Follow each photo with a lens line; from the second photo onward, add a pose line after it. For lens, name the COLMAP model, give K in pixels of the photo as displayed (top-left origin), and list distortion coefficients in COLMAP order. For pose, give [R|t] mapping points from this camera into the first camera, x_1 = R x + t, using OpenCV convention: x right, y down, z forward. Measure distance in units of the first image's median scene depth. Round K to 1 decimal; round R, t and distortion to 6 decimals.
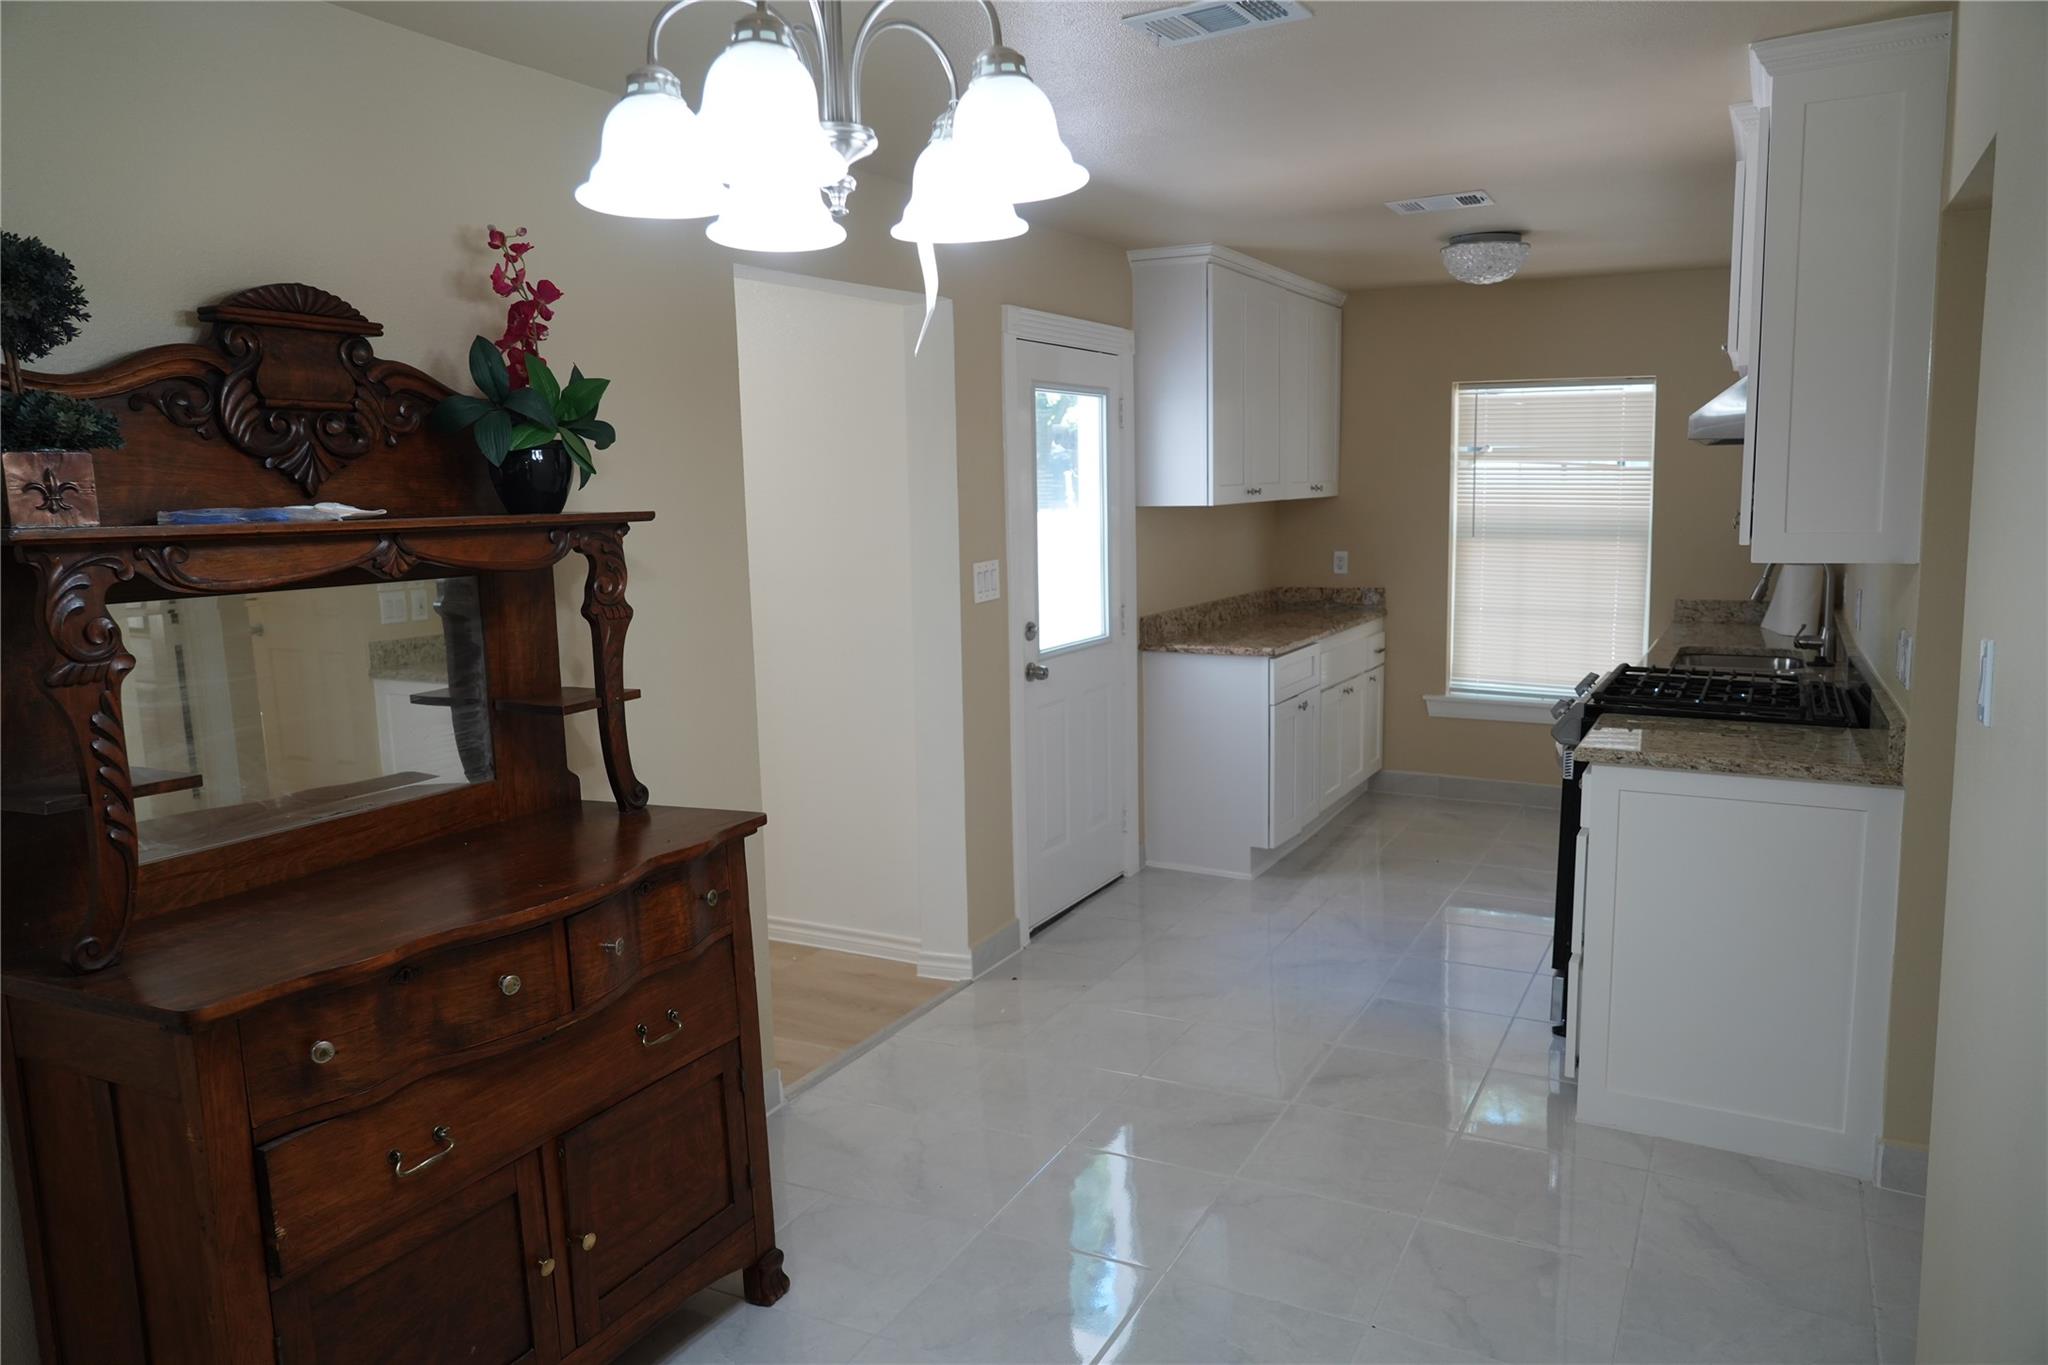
lens RADIAL K [[1366.5, 0, 1024.6], [0, 1366.5, 668.5], [0, 0, 1]] dist [0.000504, -0.001608]
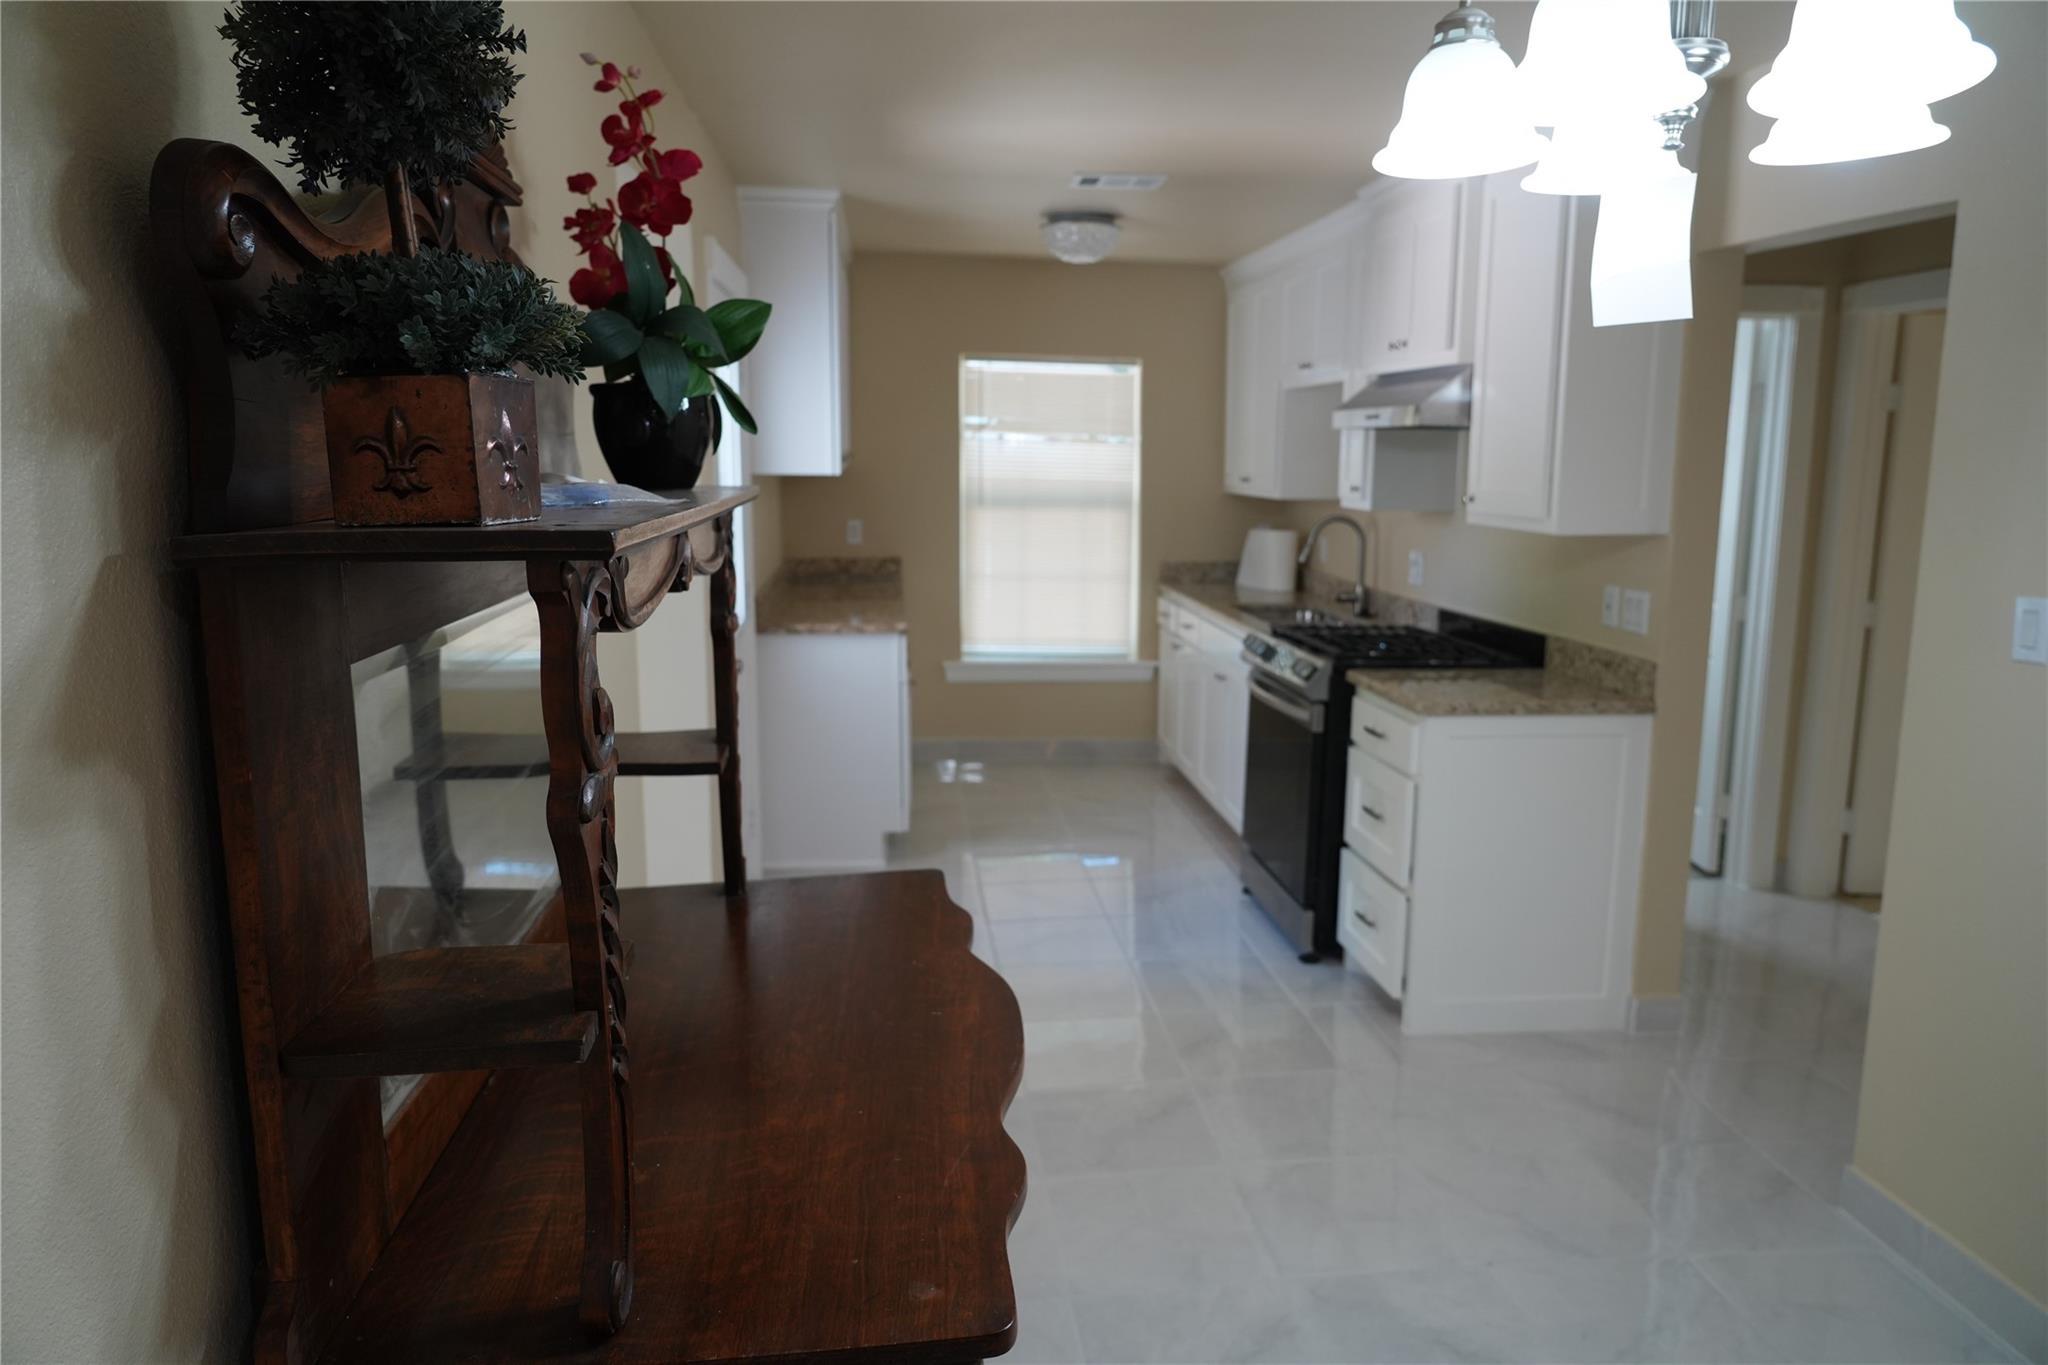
lens RADIAL K [[1366.5, 0, 1024.6], [0, 1366.5, 668.5], [0, 0, 1]] dist [0.000504, -0.001608]
pose [[0.822820, -0.068853, 0.564115, -0.255307], [0.052874, 0.997603, 0.044639, -0.019422], [-0.565836, -0.006903, 0.824489, 0.139414]]
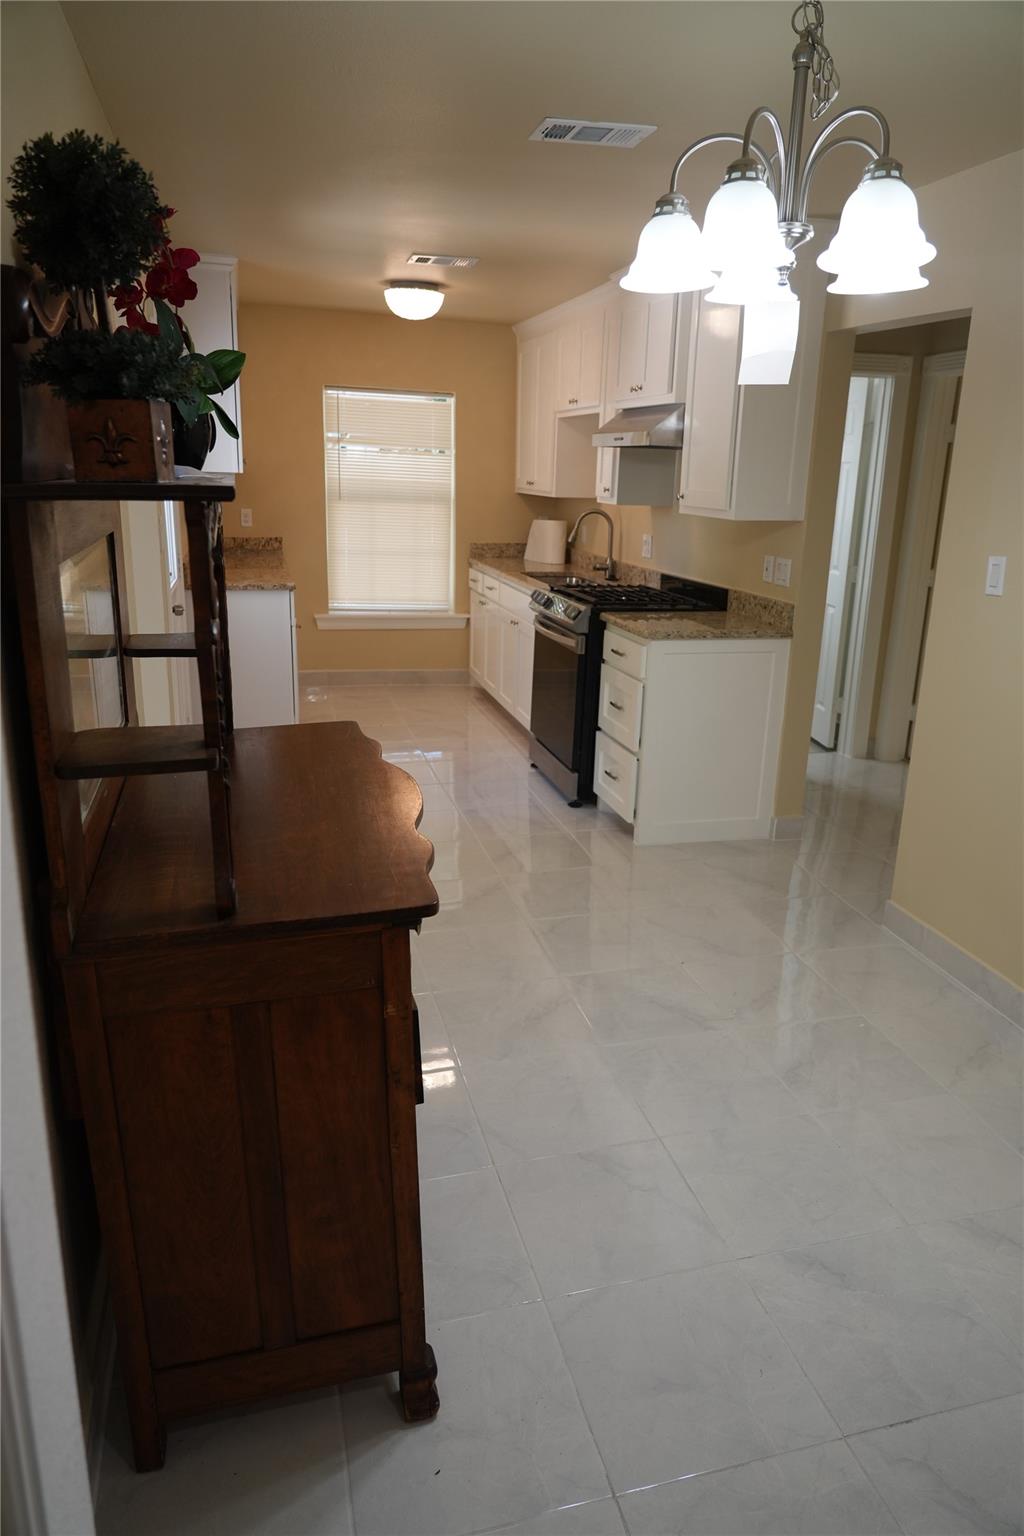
lens RADIAL K [[1024.9, 0, 510.5], [0, 1024.9, 761.4], [0, 0, 1]] dist [0.000504, -0.001608]
pose [[0.731419, -0.156246, 0.663787, -0.313483], [0.049880, 0.983048, 0.176434, -0.008907], [-0.680102, -0.095937, 0.726813, 0.088832]]
